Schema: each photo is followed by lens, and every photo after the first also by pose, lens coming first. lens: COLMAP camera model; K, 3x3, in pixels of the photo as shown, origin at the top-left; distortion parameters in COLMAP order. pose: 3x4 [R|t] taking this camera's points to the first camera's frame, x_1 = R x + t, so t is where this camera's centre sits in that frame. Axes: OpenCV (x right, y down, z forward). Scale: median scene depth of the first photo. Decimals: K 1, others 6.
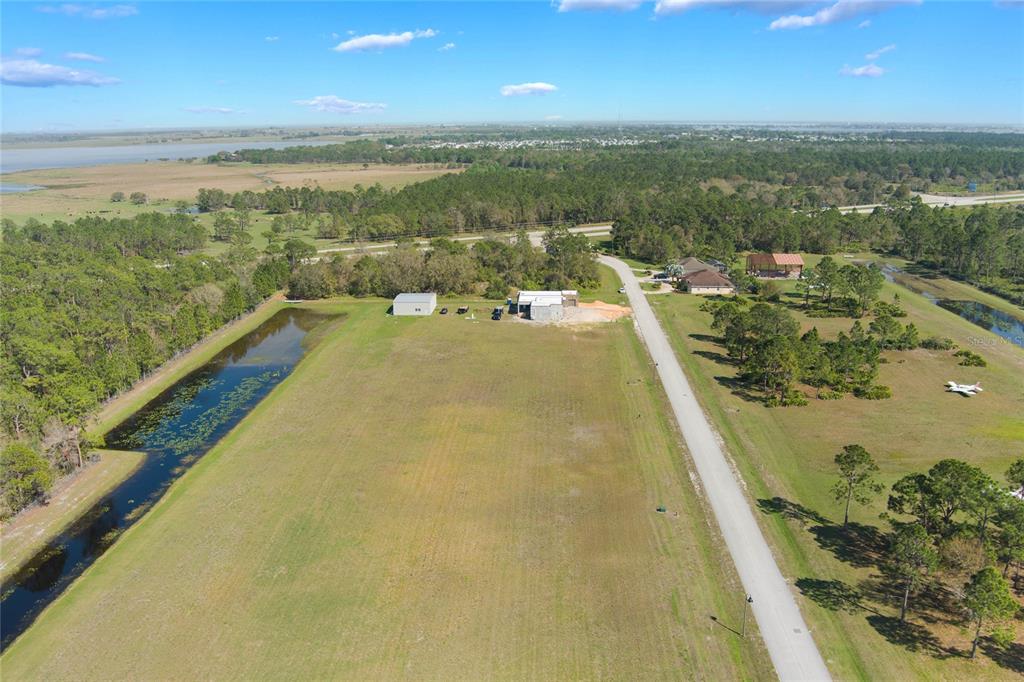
lens RADIAL K [[831.0, 0, 512.0], [0, 831.0, 341.0], [0, 0, 1]] dist [-0.076683, 0.007497]
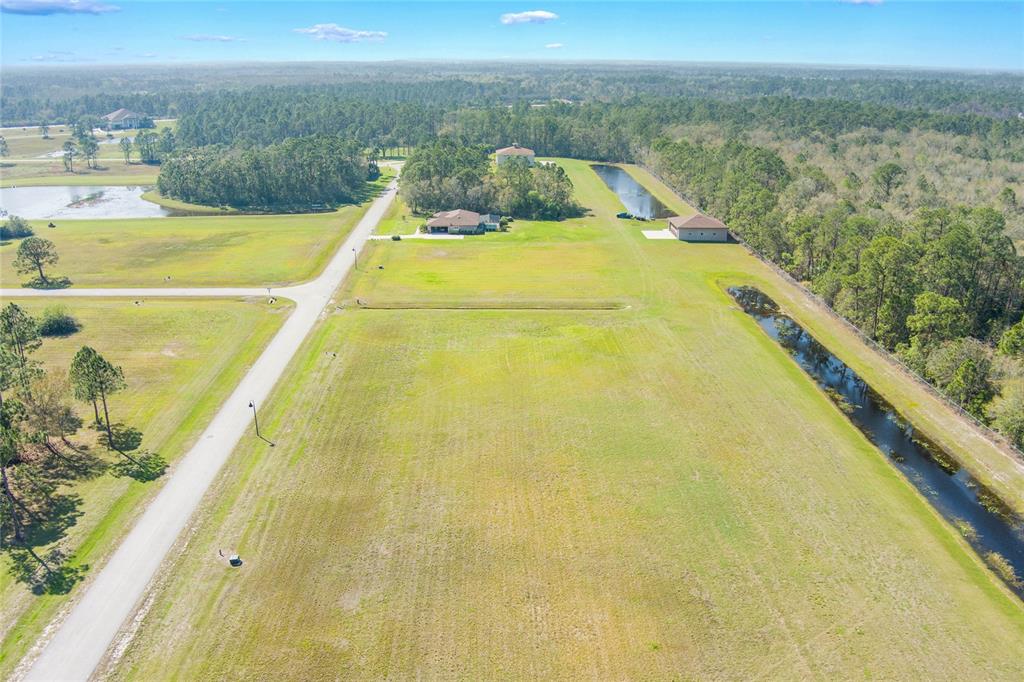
lens RADIAL K [[831.0, 0, 512.0], [0, 831.0, 341.0], [0, 0, 1]] dist [-0.076683, 0.007497]
pose [[-0.996867, 0.024403, -0.075240, 0.000750], [-0.021877, 0.829053, 0.558742, -0.383016], [0.076013, 0.558637, -0.825922, 1.706171]]
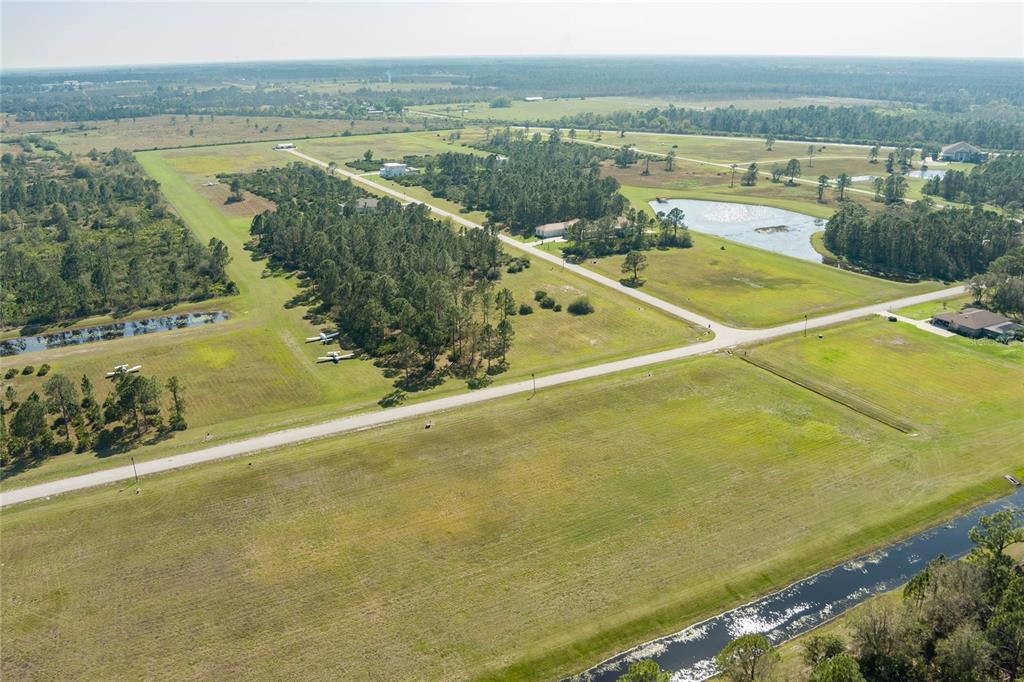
lens RADIAL K [[831.0, 0, 512.0], [0, 831.0, 341.0], [0, 0, 1]] dist [-0.076683, 0.007497]
pose [[-0.515670, -0.279420, 0.809944, -1.245179], [0.230673, 0.865144, 0.445327, -0.653416], [-0.825151, 0.416474, -0.381675, 1.599509]]
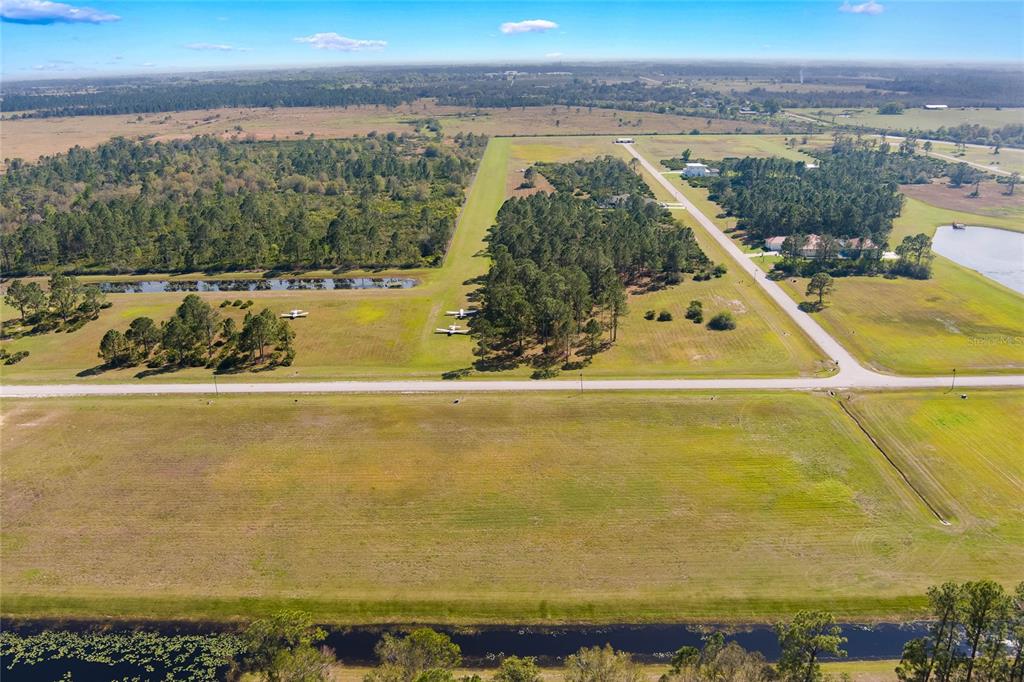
lens RADIAL K [[831.0, 0, 512.0], [0, 831.0, 341.0], [0, 0, 1]] dist [-0.076683, 0.007497]
pose [[-0.034564, -0.328042, 0.944031, -1.531330], [0.271636, 0.905951, 0.324755, -0.463998], [-0.961779, 0.267657, 0.057794, 0.886324]]
